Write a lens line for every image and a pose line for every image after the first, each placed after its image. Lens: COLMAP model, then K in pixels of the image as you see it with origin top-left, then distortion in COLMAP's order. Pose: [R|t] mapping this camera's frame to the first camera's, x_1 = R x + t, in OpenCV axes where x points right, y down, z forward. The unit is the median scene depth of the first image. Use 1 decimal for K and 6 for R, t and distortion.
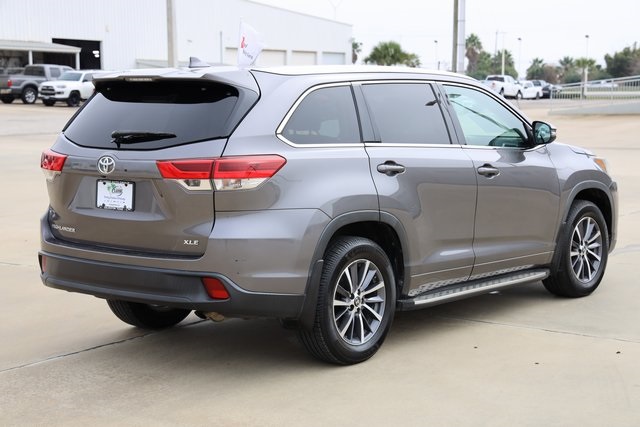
lens RADIAL K [[1251.7, 0, 319.8], [0, 1251.7, 216.1], [0, 0, 1]] dist [0.234735, 0.000000]
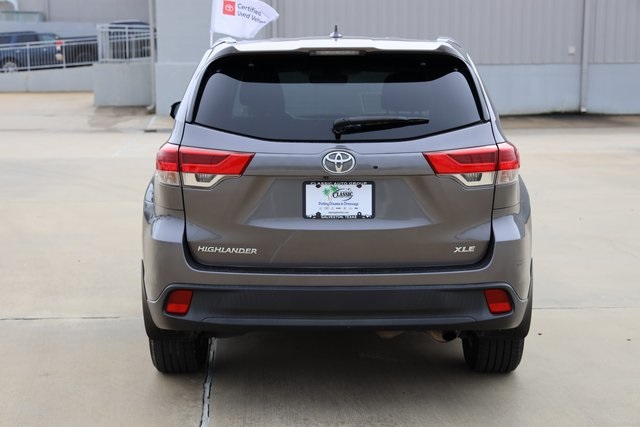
lens RADIAL K [[1259.4, 0, 321.0], [0, 1259.4, 211.4], [0, 0, 1]] dist [0.194764, 0.000000]
pose [[0.771553, -0.077130, 0.631471, -0.673118], [0.067066, 0.996953, 0.039828, -0.041919], [-0.632619, 0.011621, 0.774376, 0.399799]]
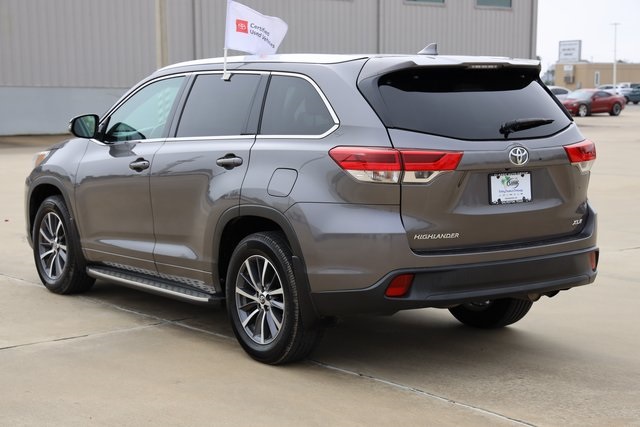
lens RADIAL K [[1251.7, 0, 320.1], [0, 1251.7, 208.8], [0, 0, 1]] dist [0.234735, 0.000000]
pose [[0.236452, -0.097185, 0.966771, -1.125452], [0.103336, 0.991858, 0.074433, -0.087216], [-0.966132, 0.082302, 0.244570, 0.913374]]
